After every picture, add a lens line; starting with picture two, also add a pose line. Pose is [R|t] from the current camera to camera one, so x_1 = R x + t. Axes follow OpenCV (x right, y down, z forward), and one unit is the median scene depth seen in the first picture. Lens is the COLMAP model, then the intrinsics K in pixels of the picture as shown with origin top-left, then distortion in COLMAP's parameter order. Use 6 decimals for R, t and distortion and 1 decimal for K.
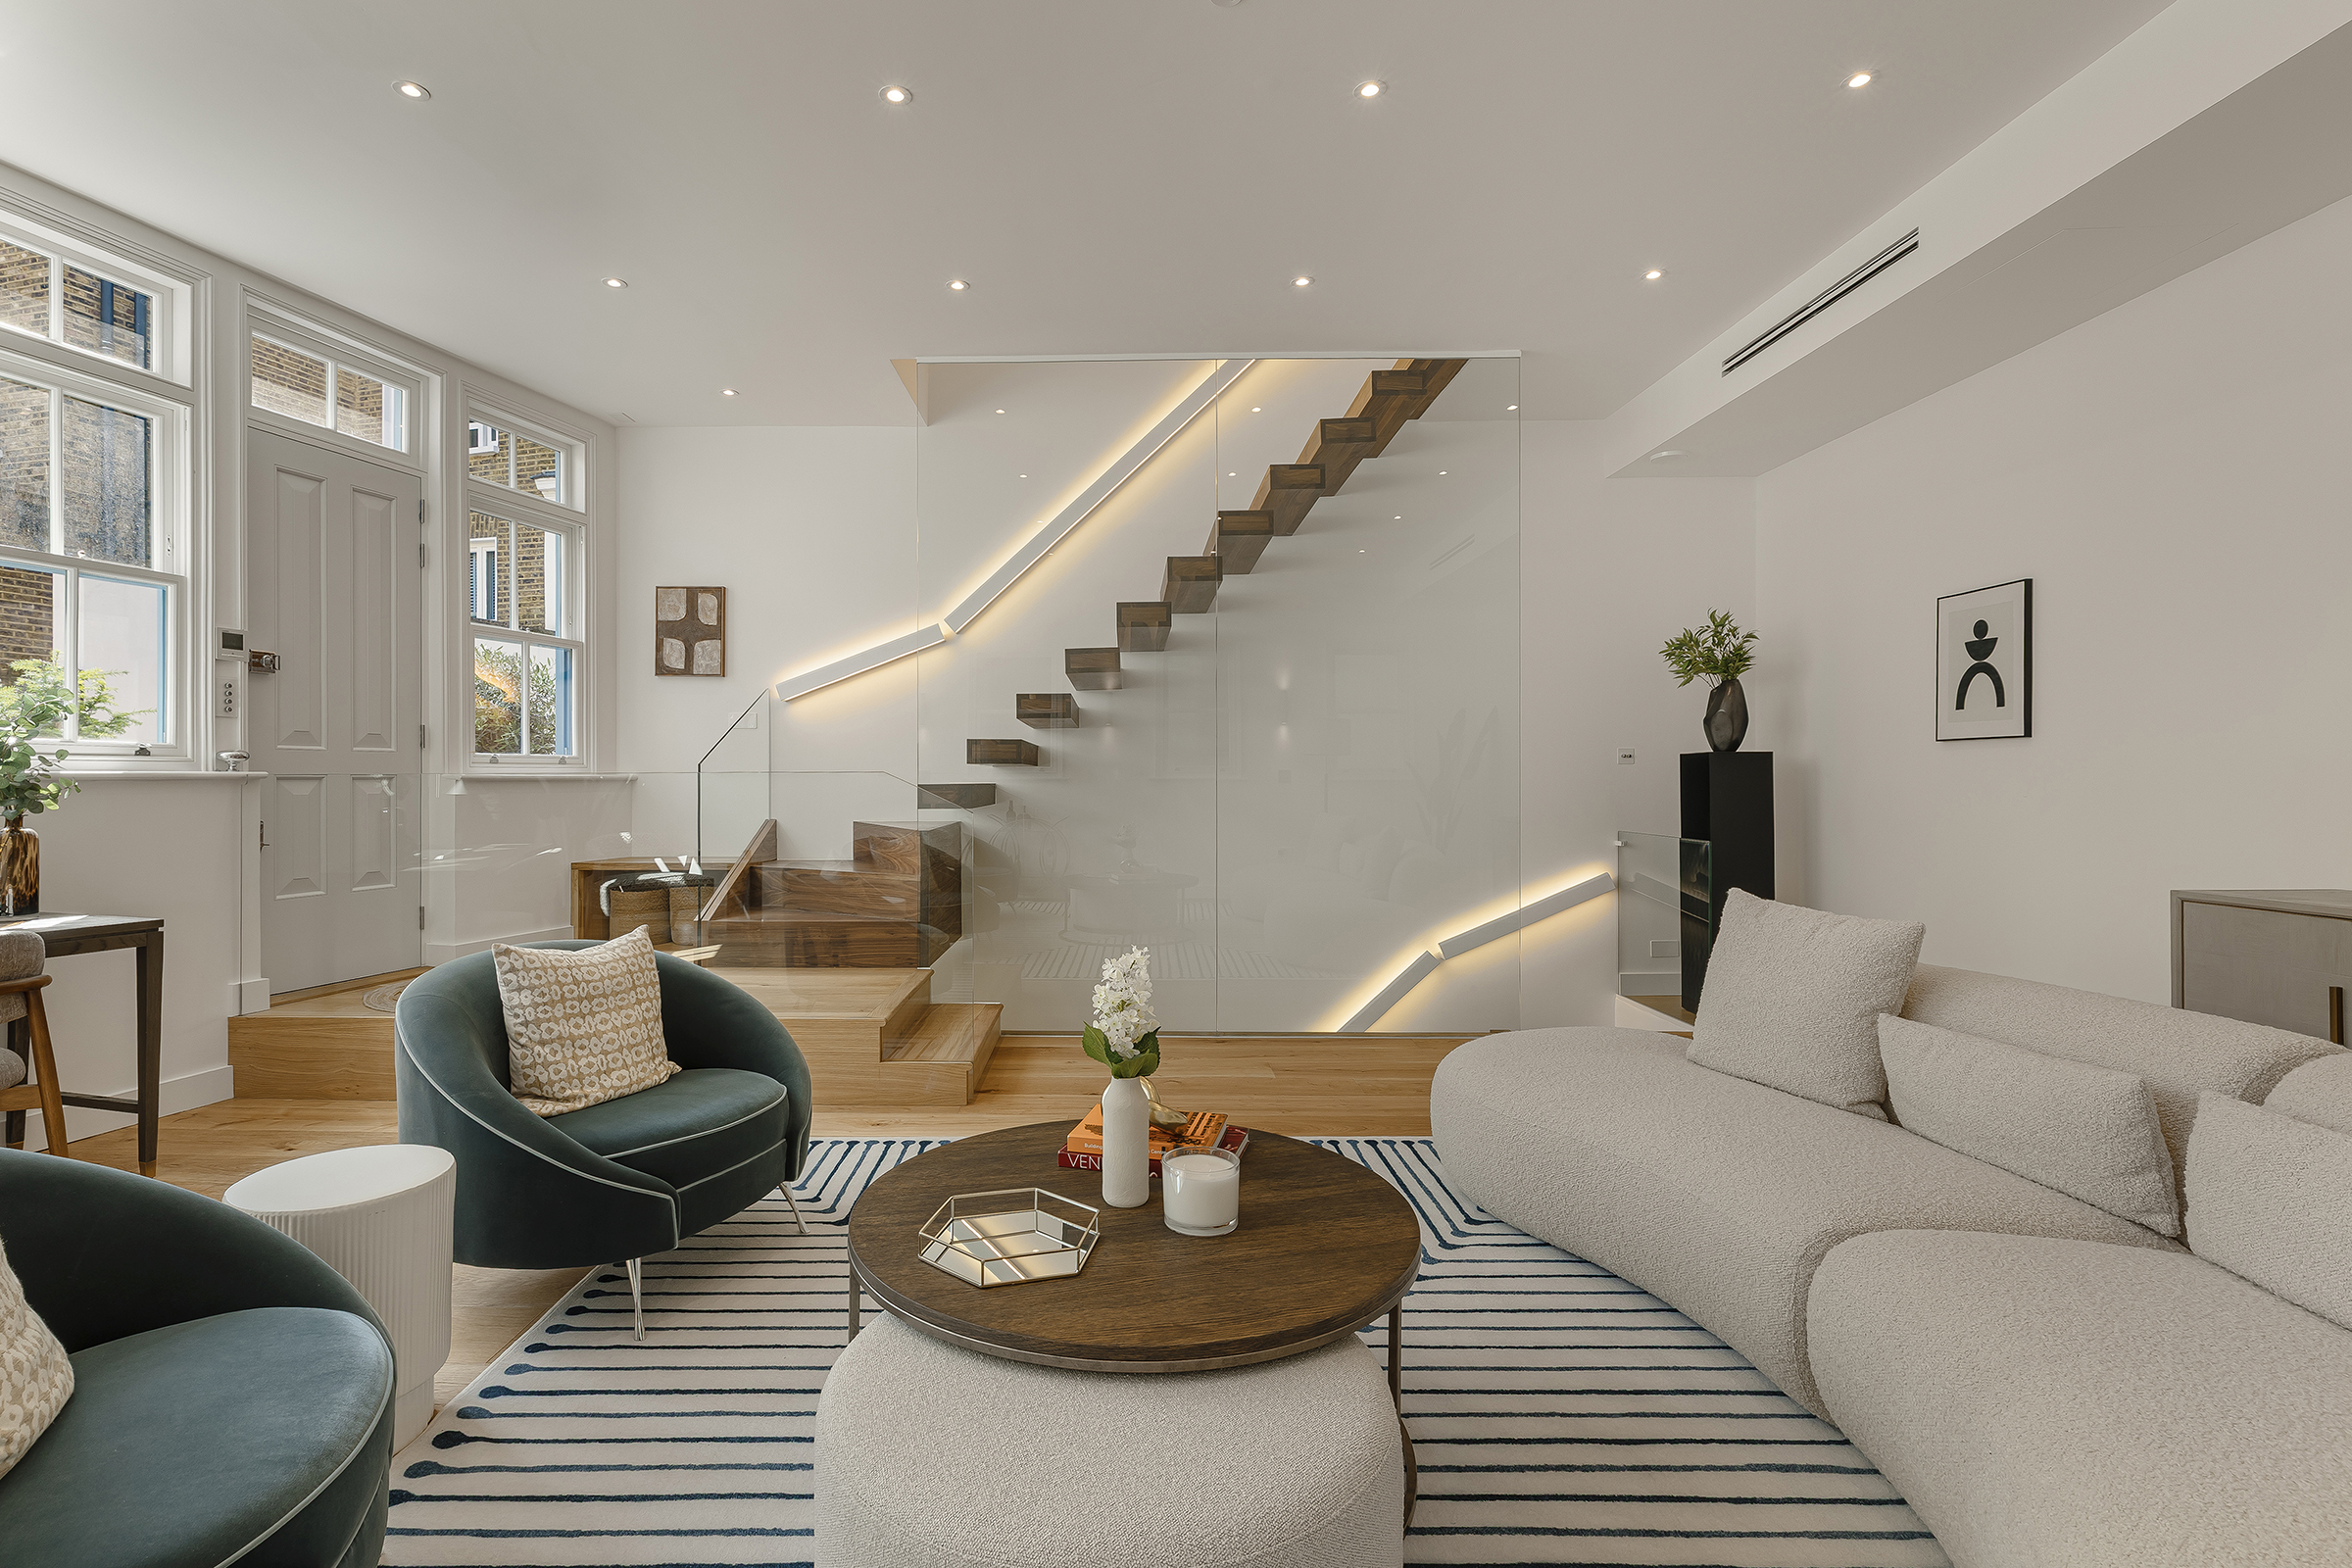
lens RADIAL K [[1069.8, 0, 1178.2], [0, 1069.8, 778.5], [0, 0, 1]] dist [0.004484, -0.000100]
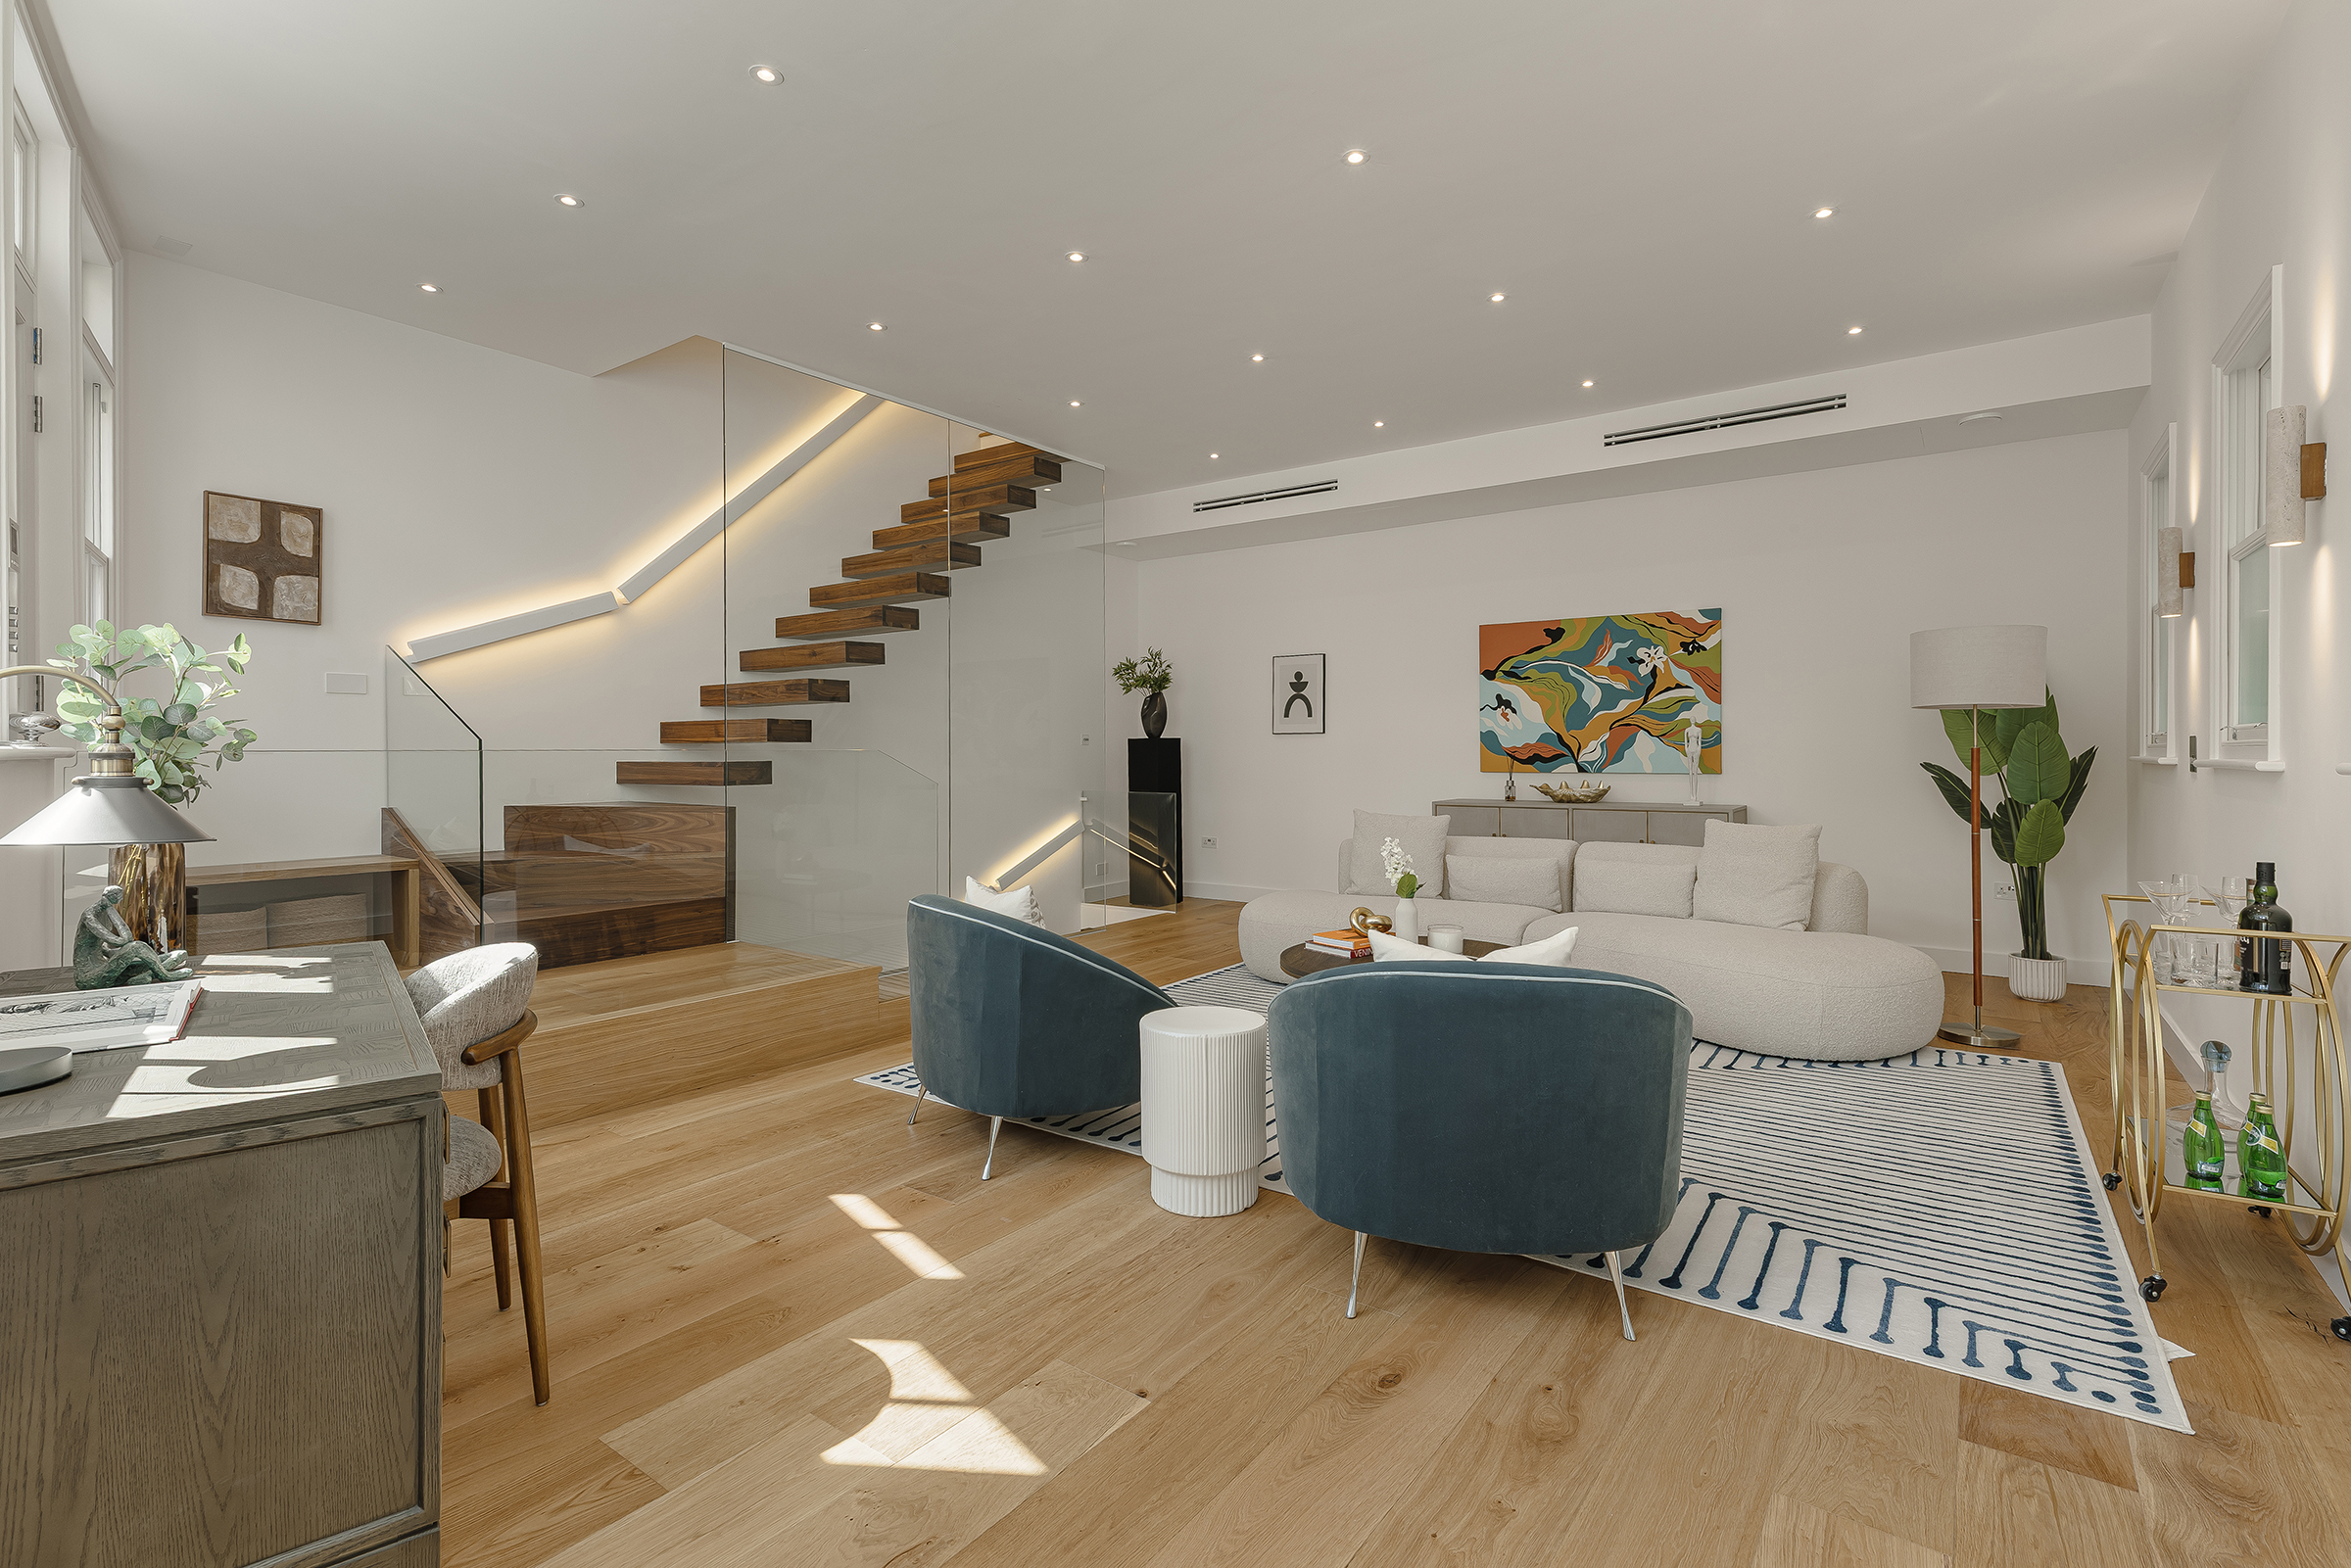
lens RADIAL K [[1069.3, 0, 1186.4], [0, 1069.3, 765.5], [0, 0, 1]] dist [0.004484, -0.000100]
pose [[0.576817, -0.010057, 0.816811, -0.708613], [0.004994, 0.999949, 0.008786, 0.002049], [-0.816858, -0.000989, 0.576838, 0.047143]]
